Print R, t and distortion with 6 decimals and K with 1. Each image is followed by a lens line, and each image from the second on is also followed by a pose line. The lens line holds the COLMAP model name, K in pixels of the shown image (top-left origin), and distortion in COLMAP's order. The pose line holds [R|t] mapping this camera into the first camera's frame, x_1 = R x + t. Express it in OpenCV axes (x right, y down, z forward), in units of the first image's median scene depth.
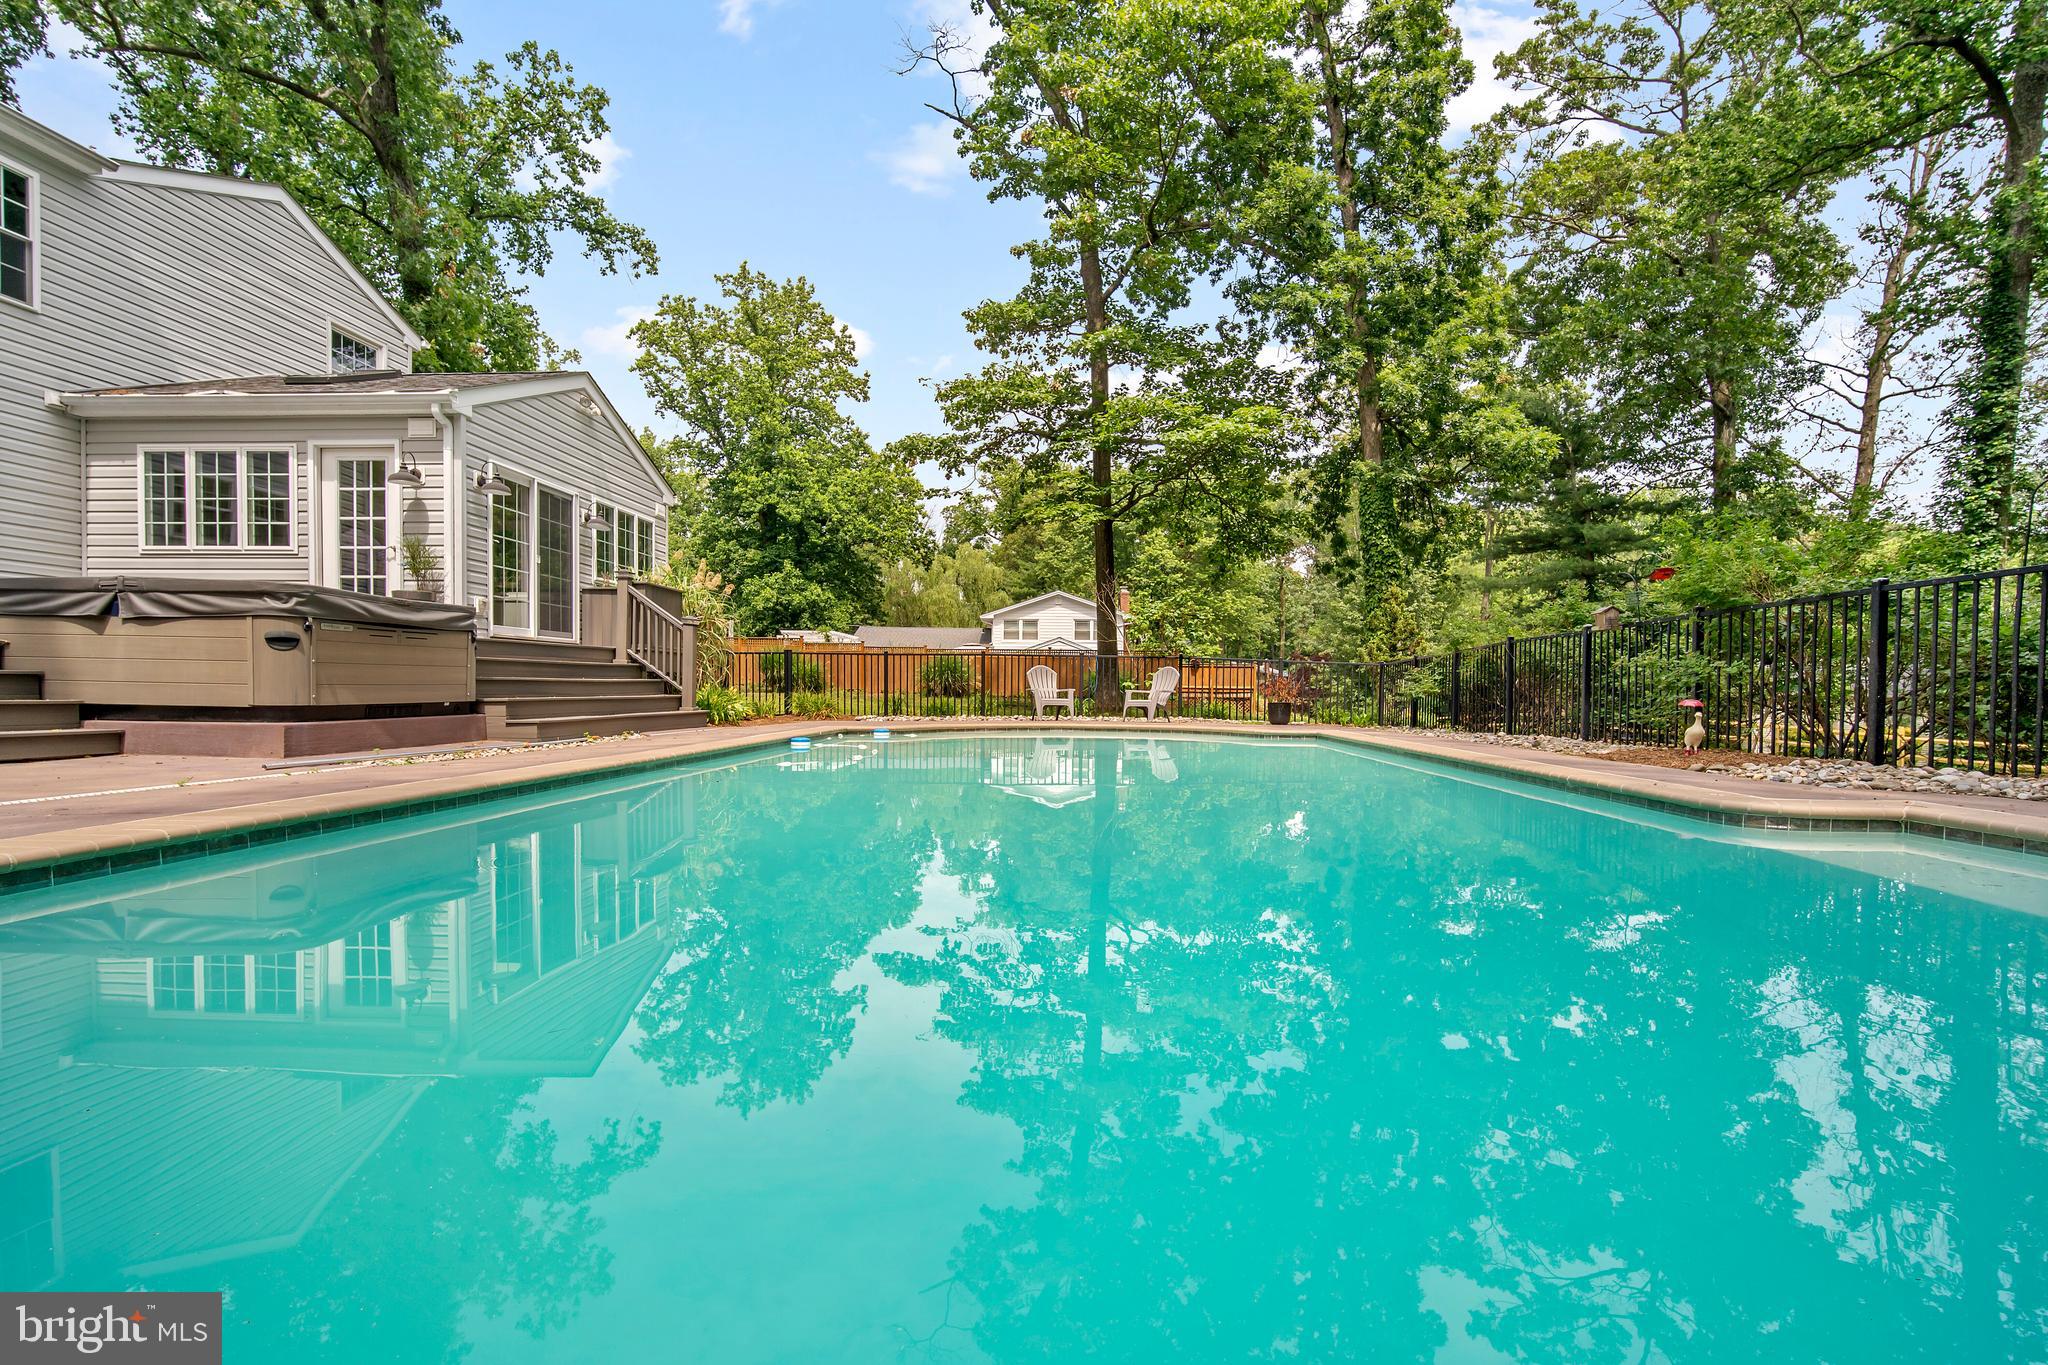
lens RADIAL K [[909.5, 0, 1038.8], [0, 909.5, 704.0], [0, 0, 1]] dist [-0.011011, 0.001051]
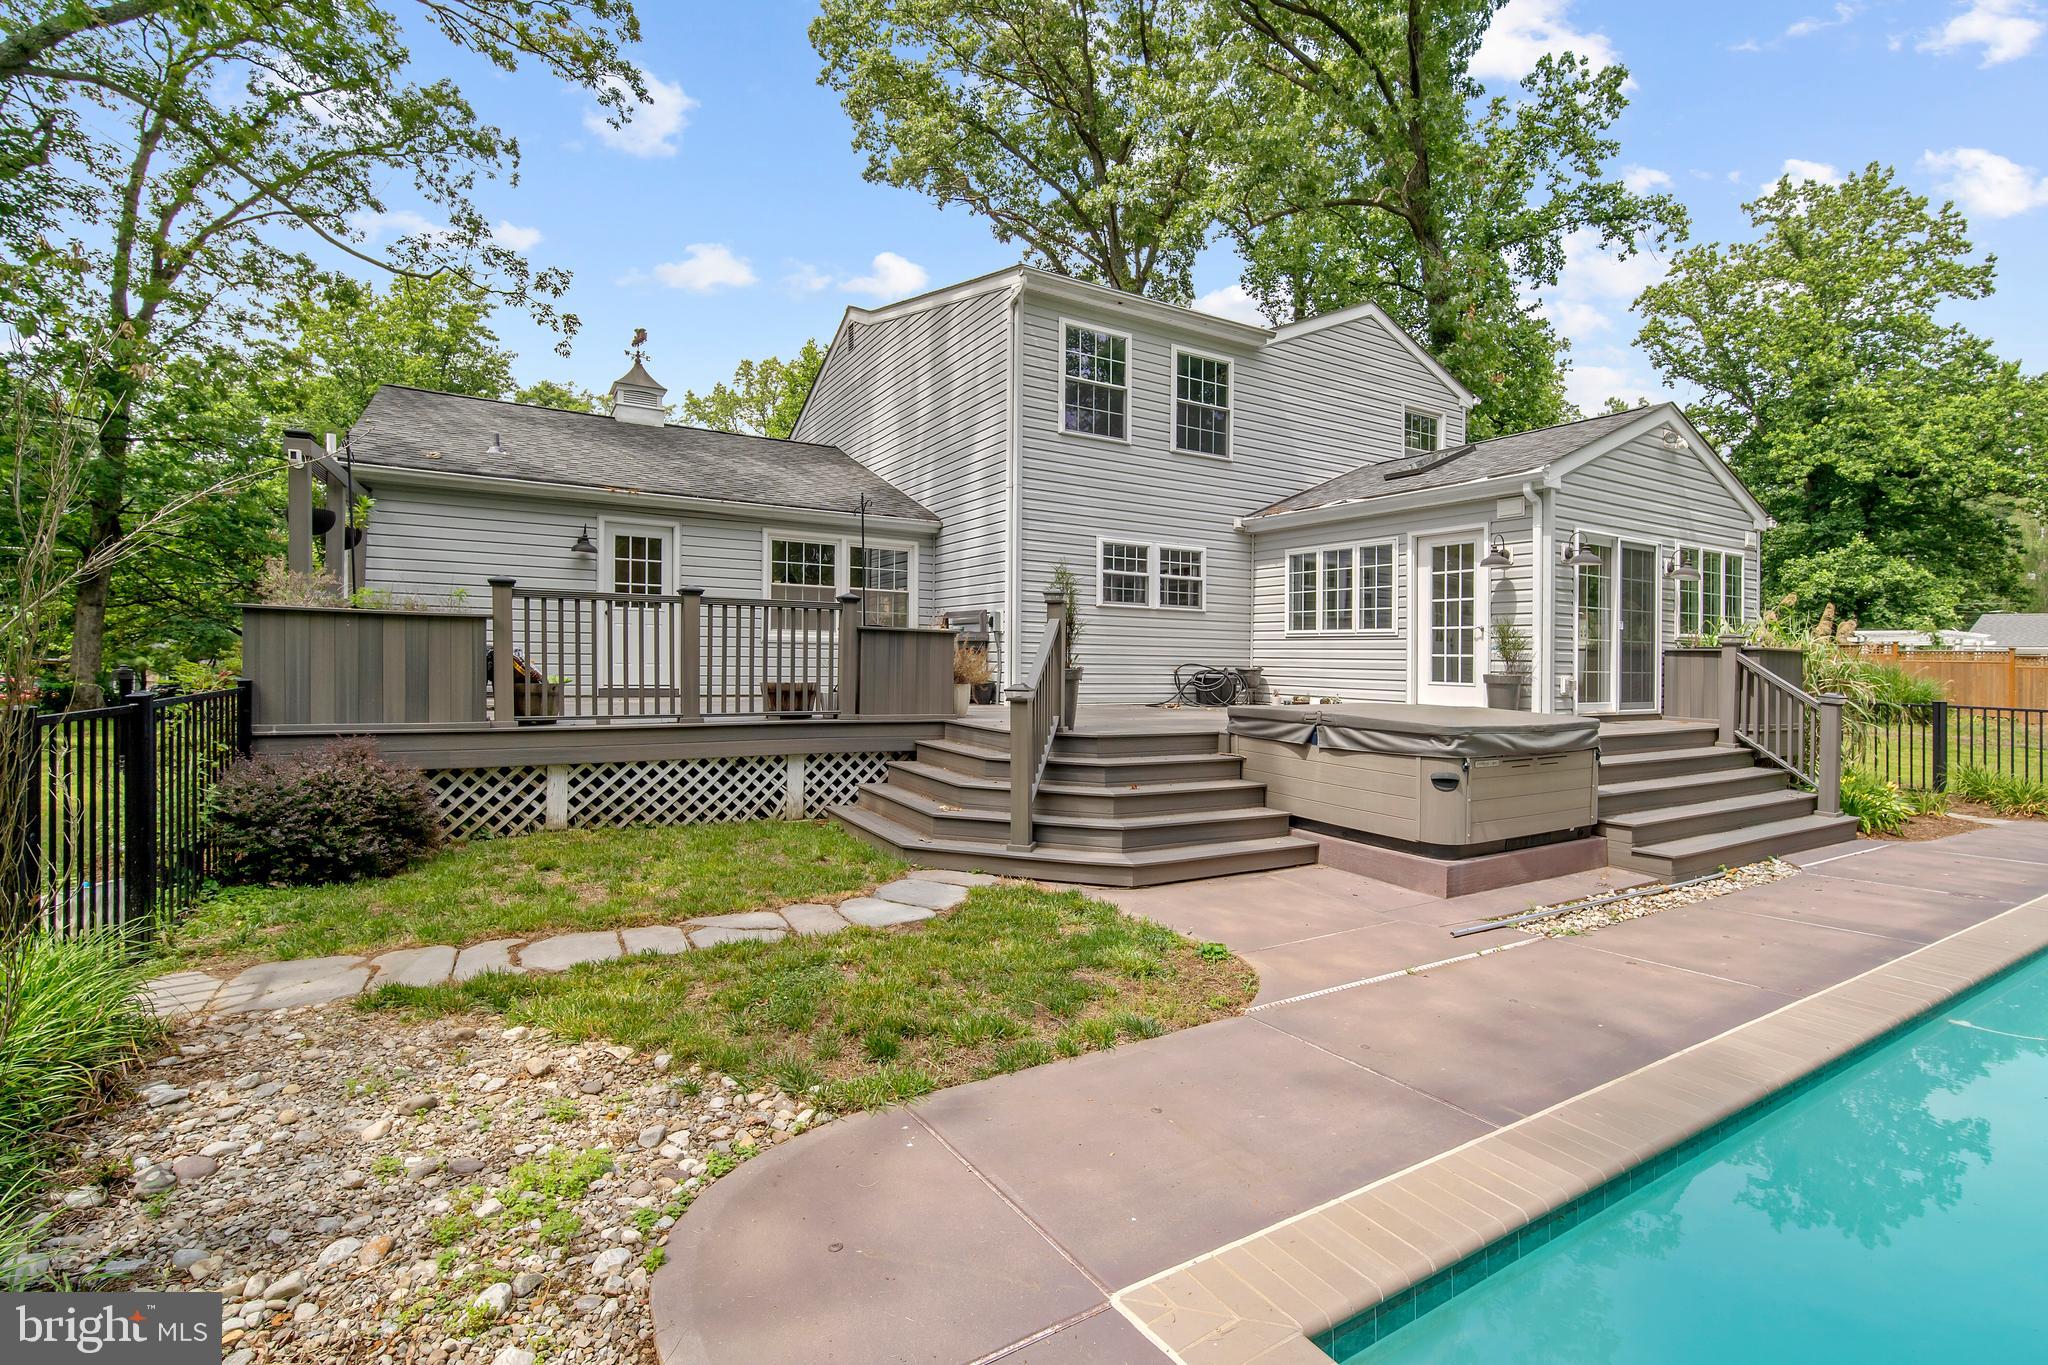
lens RADIAL K [[902.6, 0, 1054.0], [0, 902.6, 654.4], [0, 0, 1]] dist [-0.009416, 0.000570]
pose [[0.563927, -0.001215, -0.825824, -0.057283], [-0.025241, 0.999506, -0.018706, -0.044191], [0.825439, 0.031393, 0.563618, 0.011026]]
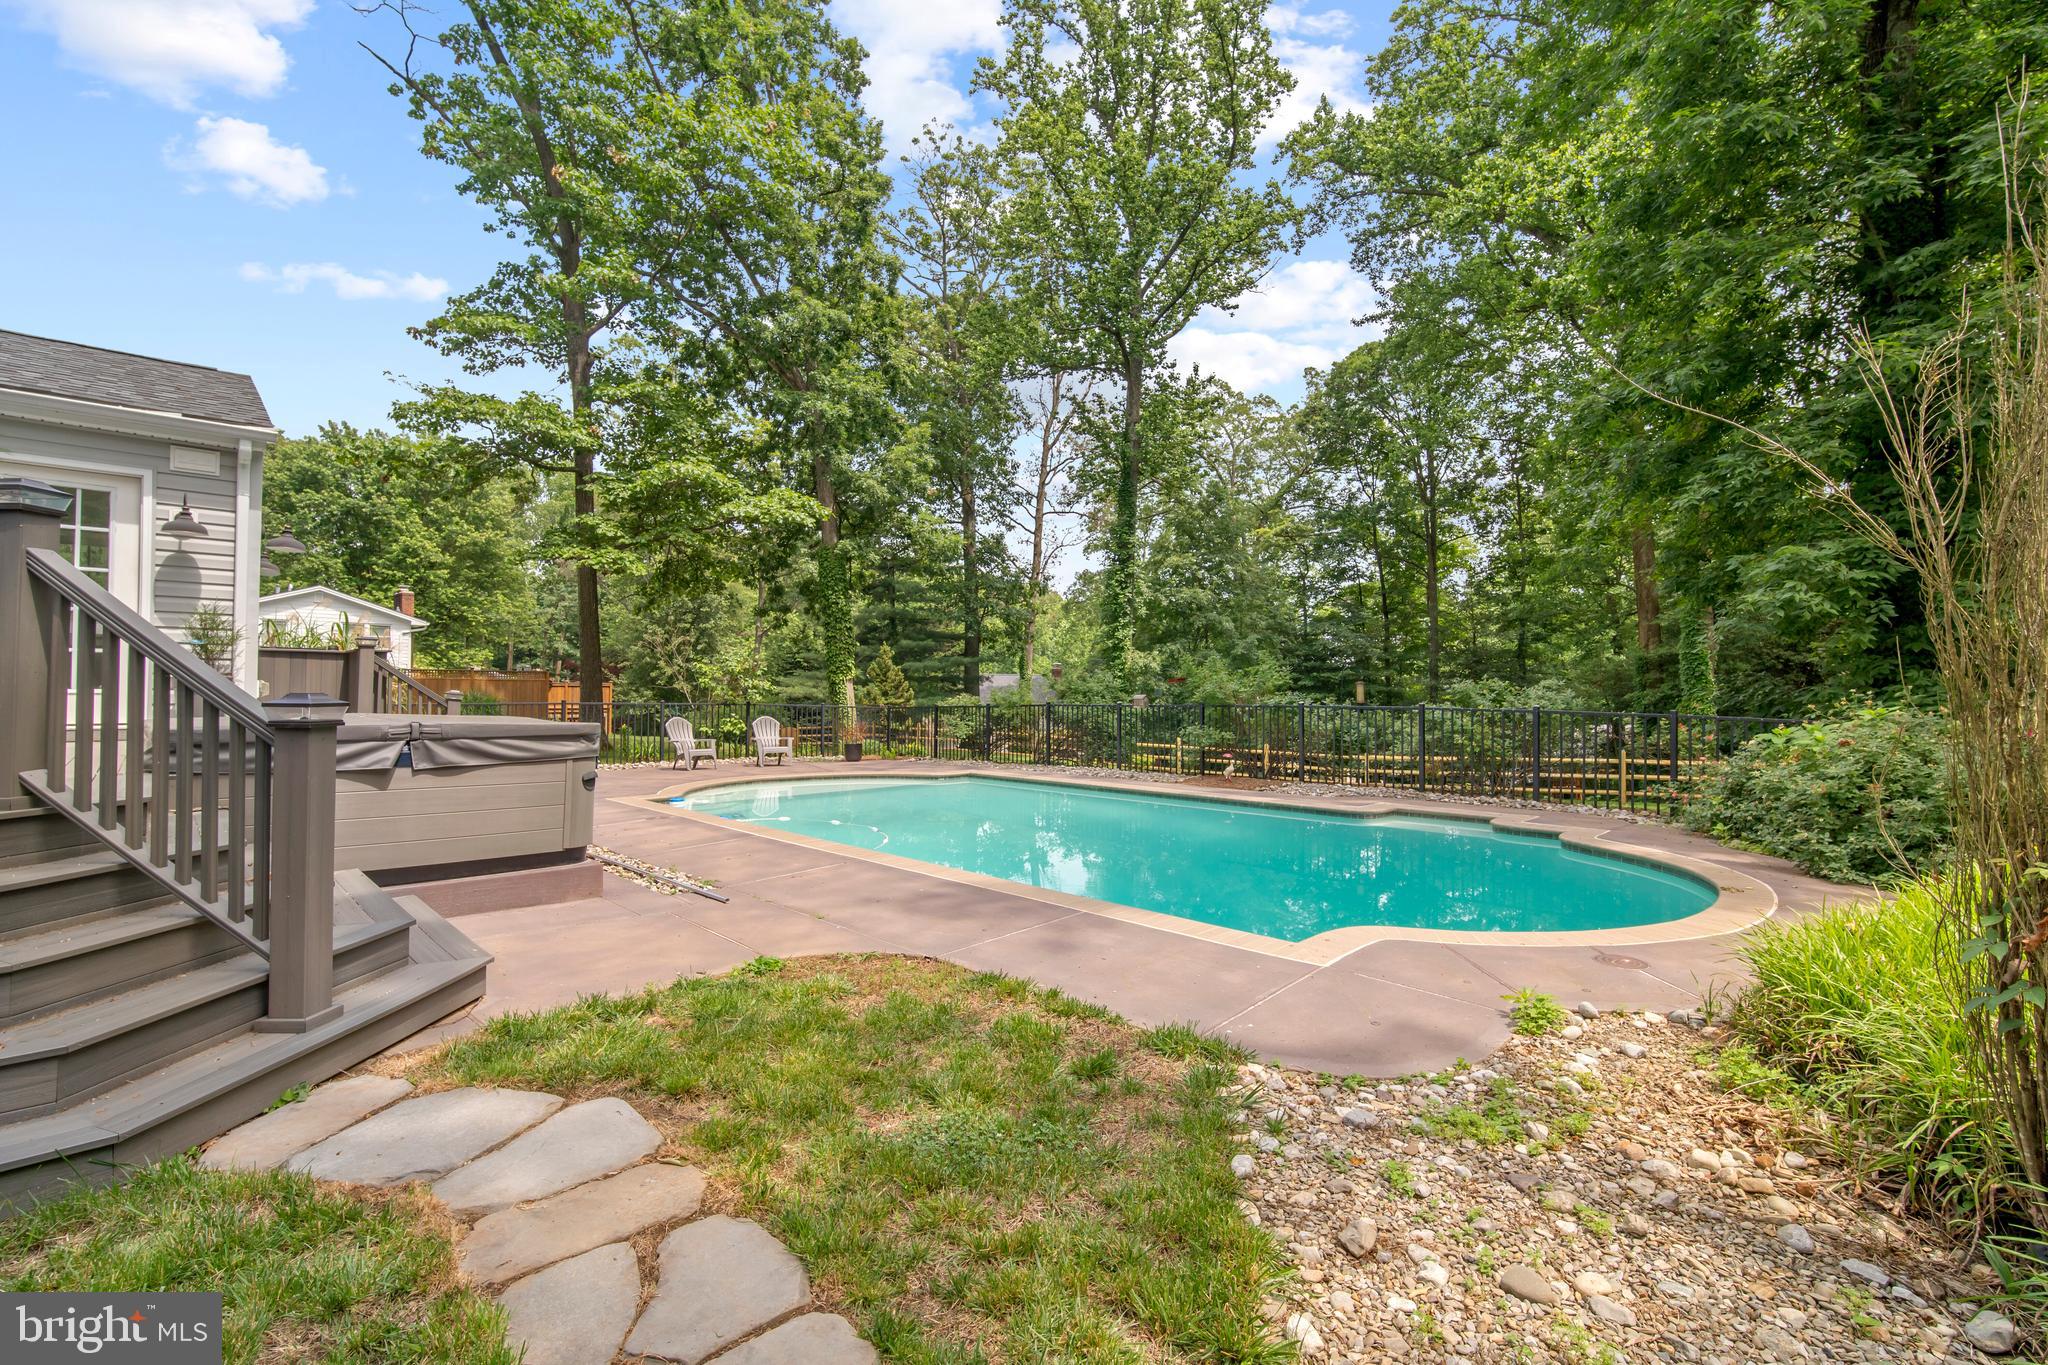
lens RADIAL K [[909.5, 0, 1016.4], [0, 909.5, 675.6], [0, 0, 1]] dist [-0.011011, 0.001051]
pose [[0.678315, 0.008610, 0.734721, -0.303108], [0.011478, 0.999685, -0.022312, -0.038390], [-0.734682, 0.023568, 0.678002, -0.012663]]
